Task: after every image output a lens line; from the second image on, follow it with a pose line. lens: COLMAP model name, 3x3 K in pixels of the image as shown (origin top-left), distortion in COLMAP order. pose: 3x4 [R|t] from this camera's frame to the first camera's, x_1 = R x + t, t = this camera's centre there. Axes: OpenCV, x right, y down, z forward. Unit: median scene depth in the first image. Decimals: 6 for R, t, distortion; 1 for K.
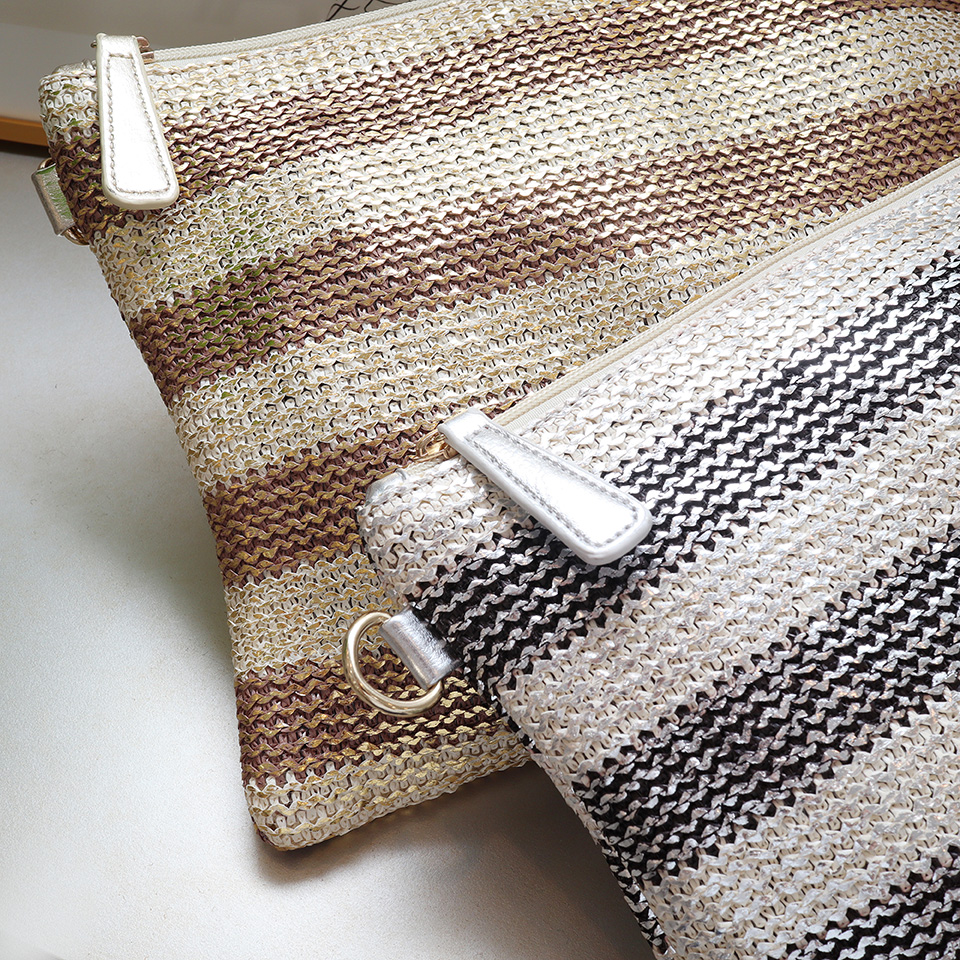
lens RADIAL K [[1509.1, 0, 479.9], [0, 1509.1, 559.1], [0, 0, 1]] dist [-0.011884, 0.049561]
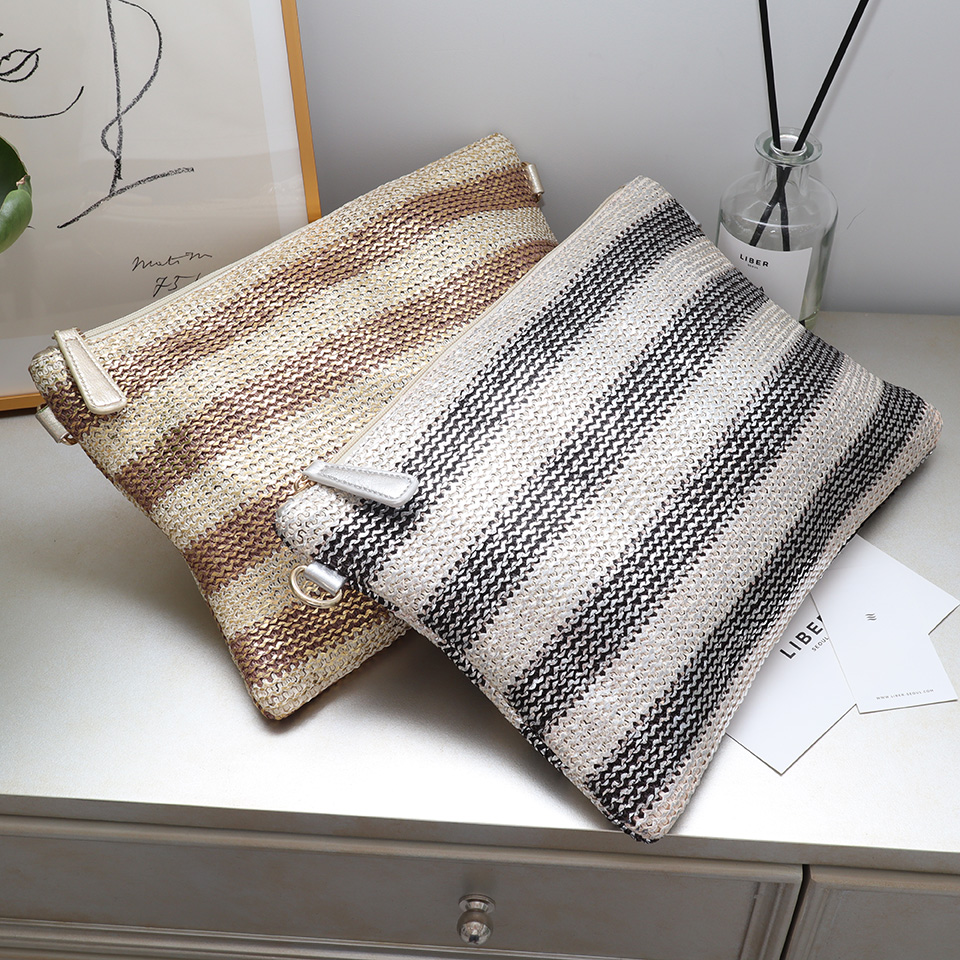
lens RADIAL K [[1509.1, 0, 479.9], [0, 1509.1, 559.1], [0, 0, 1]] dist [-0.011884, 0.049561]
pose [[0.947578, -0.269691, 0.171356, -0.182886], [0.288225, 0.952931, -0.094066, 0.283875], [-0.137921, 0.138524, 0.980708, -0.997004]]
